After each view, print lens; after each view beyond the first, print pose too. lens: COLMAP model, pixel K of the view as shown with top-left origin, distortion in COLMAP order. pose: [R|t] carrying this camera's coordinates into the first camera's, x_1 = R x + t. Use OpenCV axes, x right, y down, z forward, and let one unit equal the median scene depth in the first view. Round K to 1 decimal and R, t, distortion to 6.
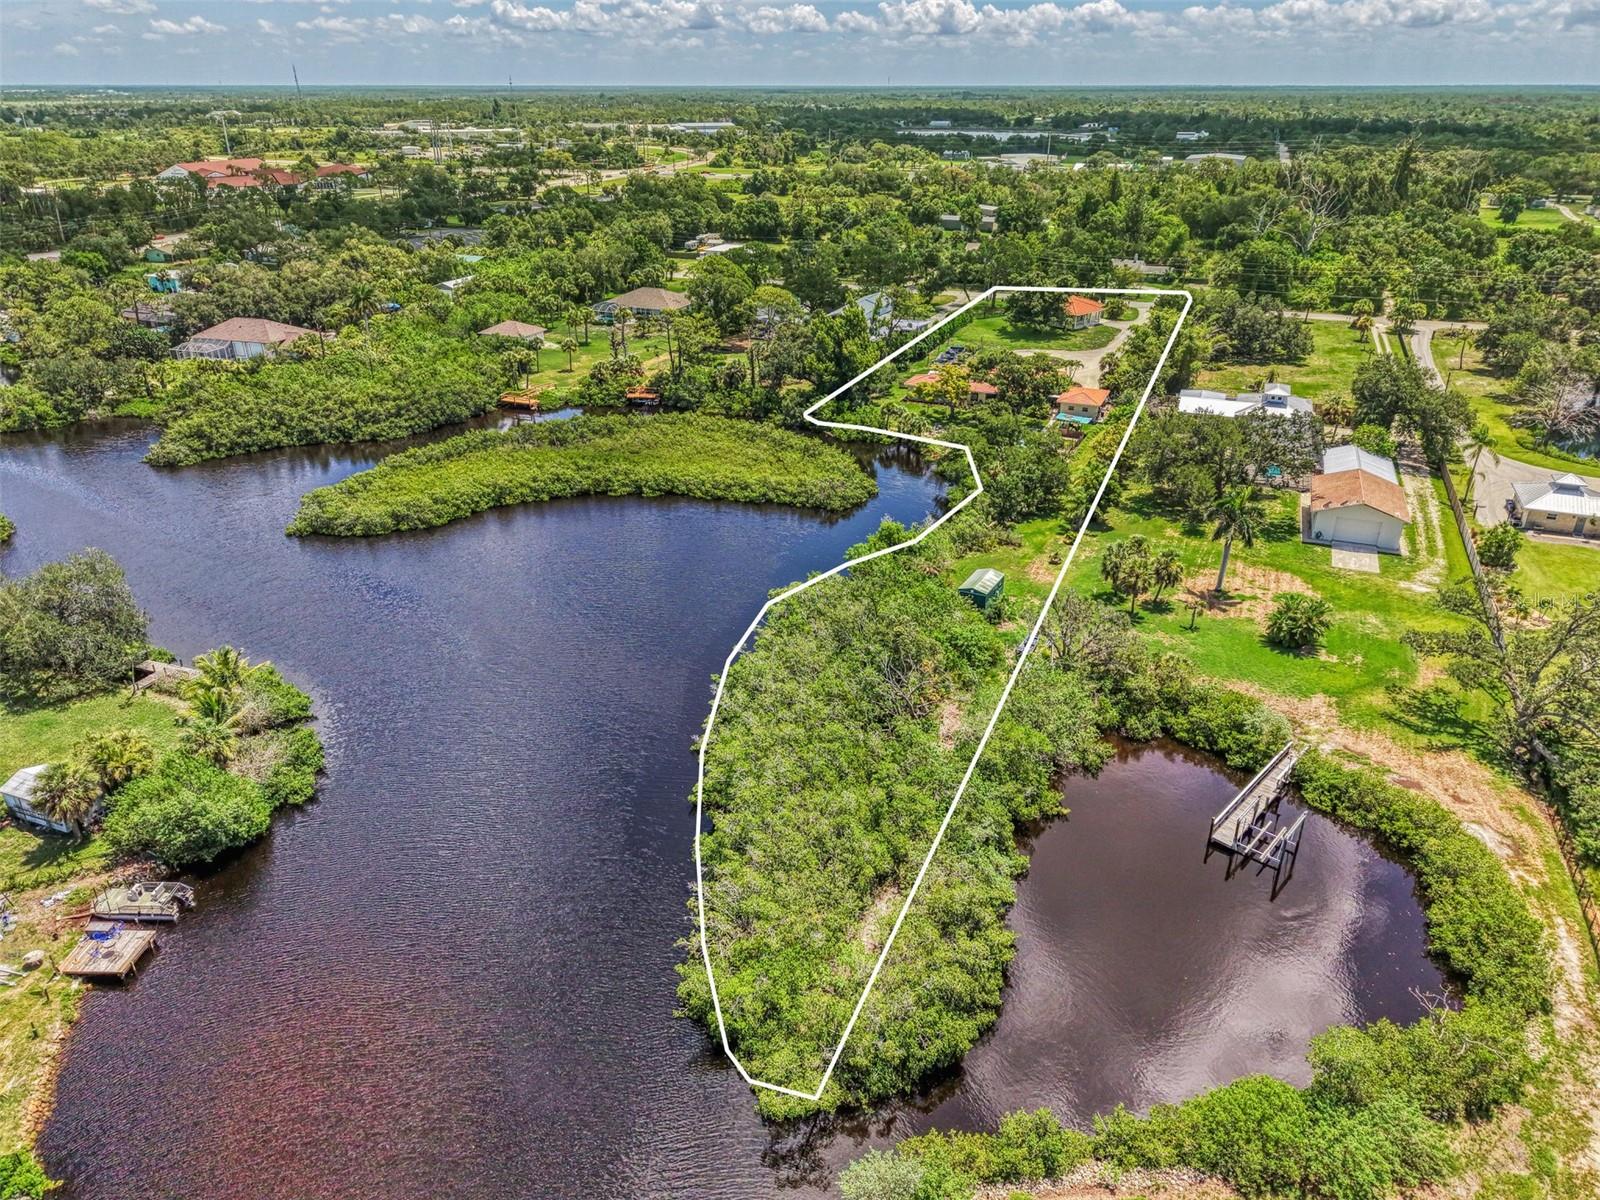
lens RADIAL K [[1103.3, 0, 817.4], [0, 1103.3, 580.8], [0, 0, 1]] dist [0.035749, -0.033705]
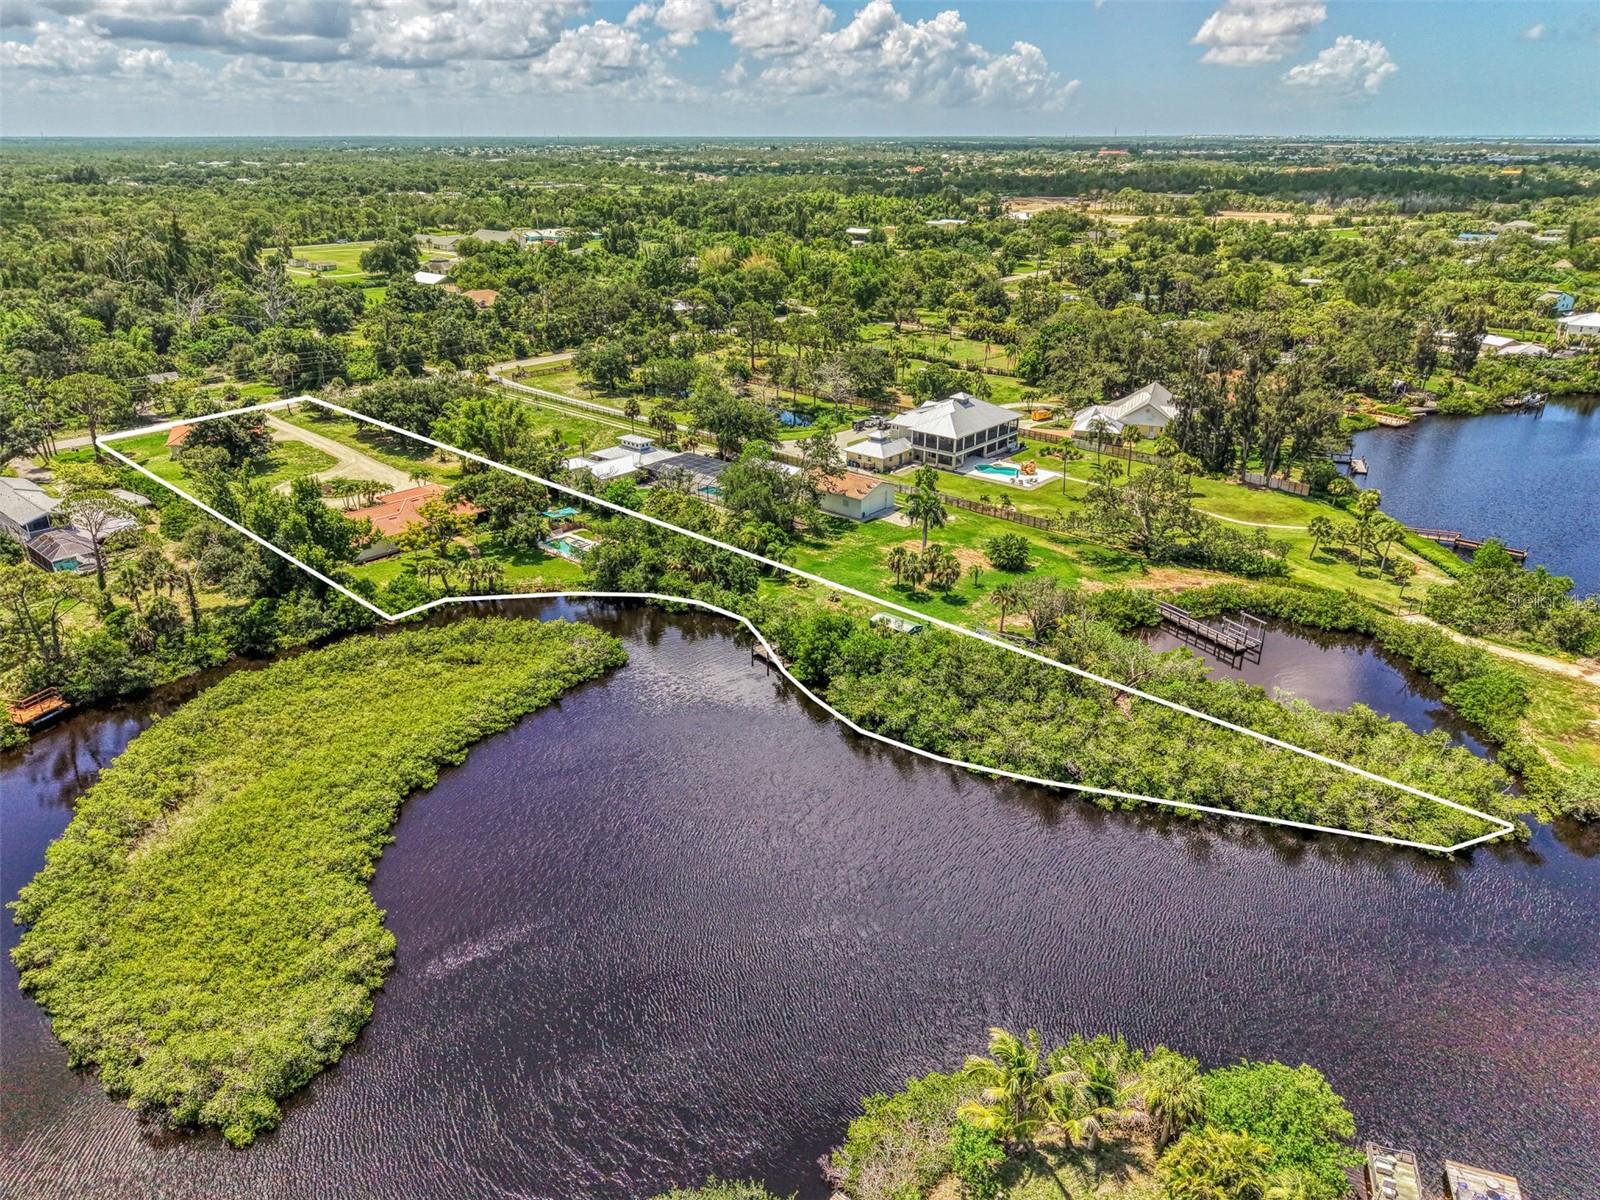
lens RADIAL K [[1103.3, 0, 817.4], [0, 1103.3, 580.8], [0, 0, 1]] dist [0.035749, -0.033705]
pose [[0.308622, -0.355360, 0.882311, -0.466709], [0.387331, 0.894153, 0.224645, -0.175183], [-0.868750, 0.272416, 0.413597, 0.309300]]
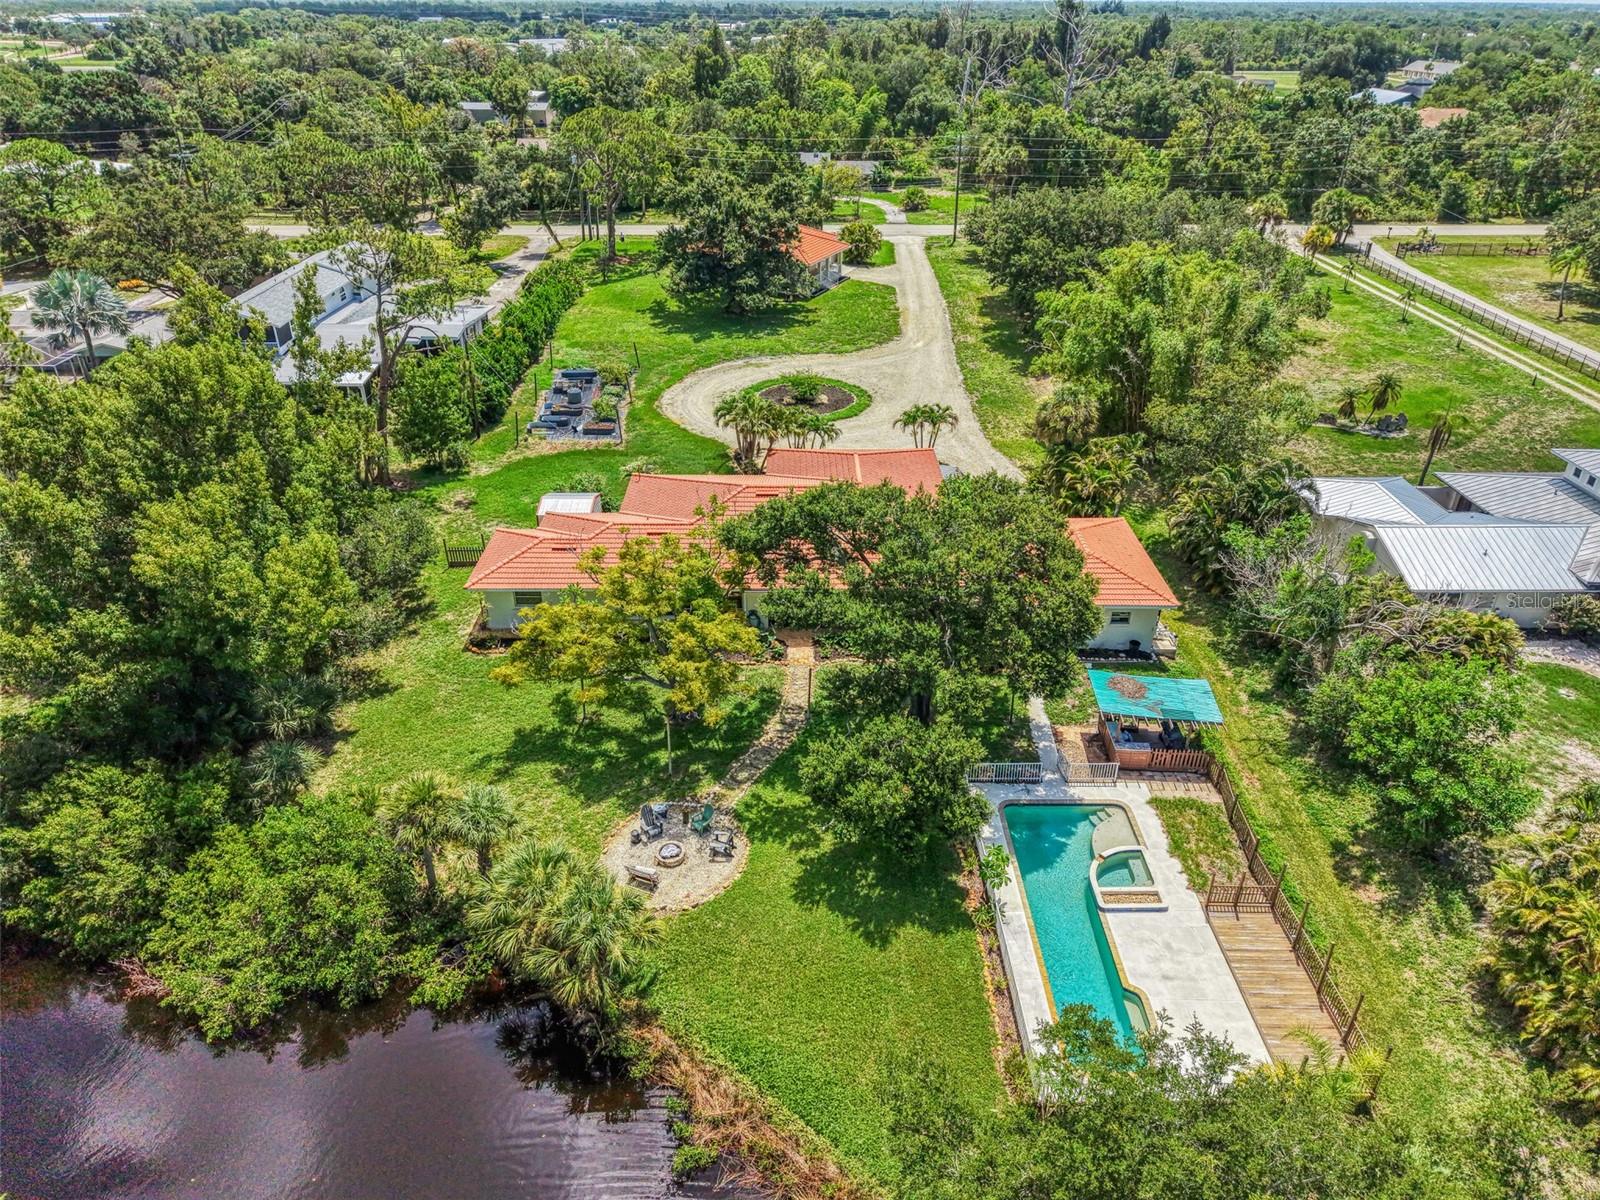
lens RADIAL K [[1059.1, 0, 800.0], [0, 1059.1, 600.0], [0, 0, 1]] dist [0.004903, -0.002370]
pose [[0.920862, -0.188838, 0.341107, 0.054861], [0.156881, 0.980394, 0.119230, -0.164824], [-0.356935, -0.056281, 0.932432, 0.614563]]
